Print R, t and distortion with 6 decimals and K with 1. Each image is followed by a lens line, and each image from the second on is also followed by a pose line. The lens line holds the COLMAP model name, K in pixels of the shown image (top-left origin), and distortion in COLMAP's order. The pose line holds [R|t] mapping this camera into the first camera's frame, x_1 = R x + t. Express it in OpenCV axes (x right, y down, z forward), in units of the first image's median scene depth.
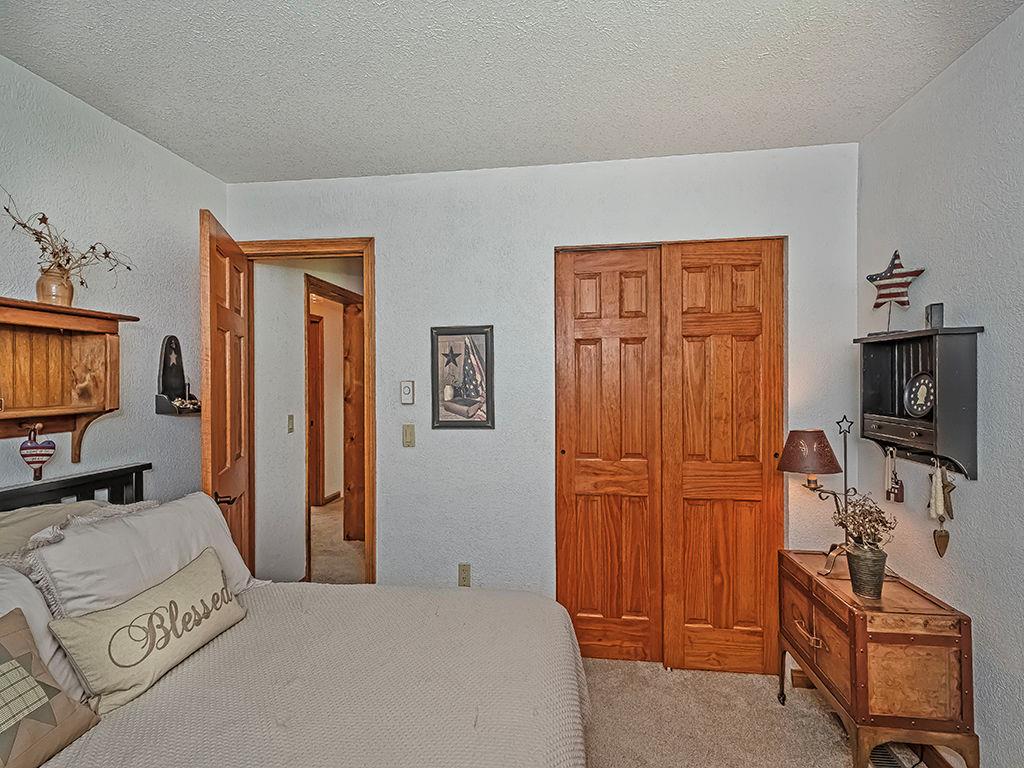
lens RADIAL K [[441.8, 0, 512.0], [0, 441.8, 384.0], [0, 0, 1]] dist [0.002417, -0.000504]
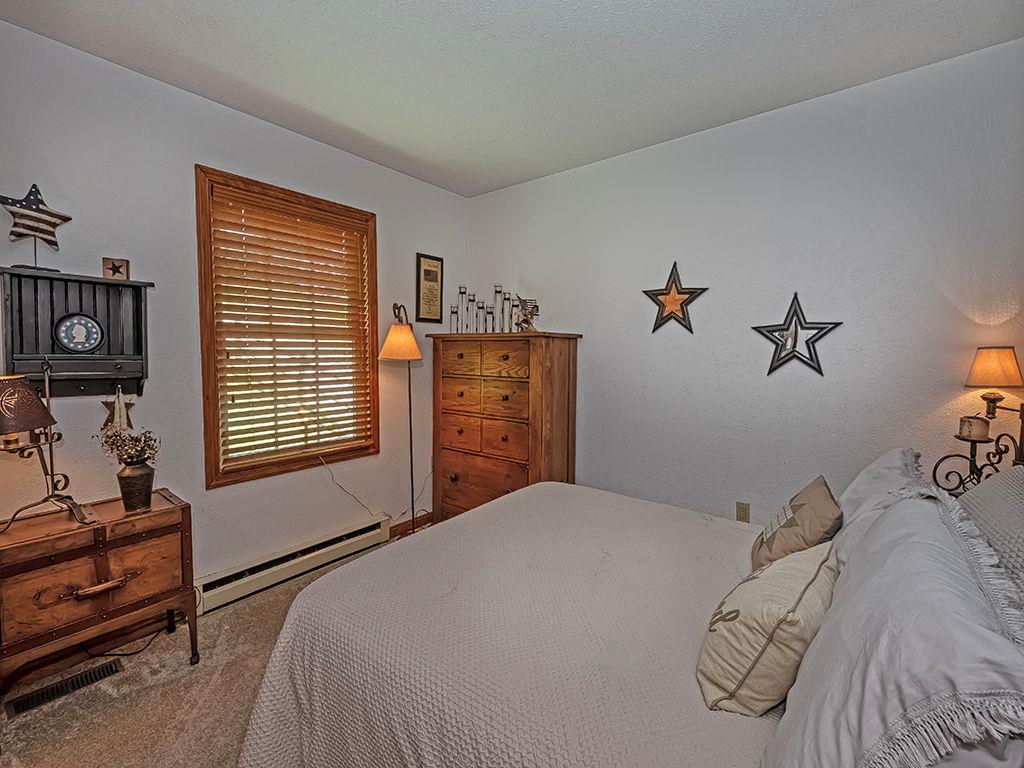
lens RADIAL K [[441.8, 0, 512.0], [0, 441.8, 384.0], [0, 0, 1]] dist [0.002417, -0.000504]
pose [[-0.858996, -0.048866, 0.509644, -0.558709], [-0.005709, 0.996287, 0.085904, 0.047168], [-0.511950, 0.070882, -0.856086, 1.358645]]
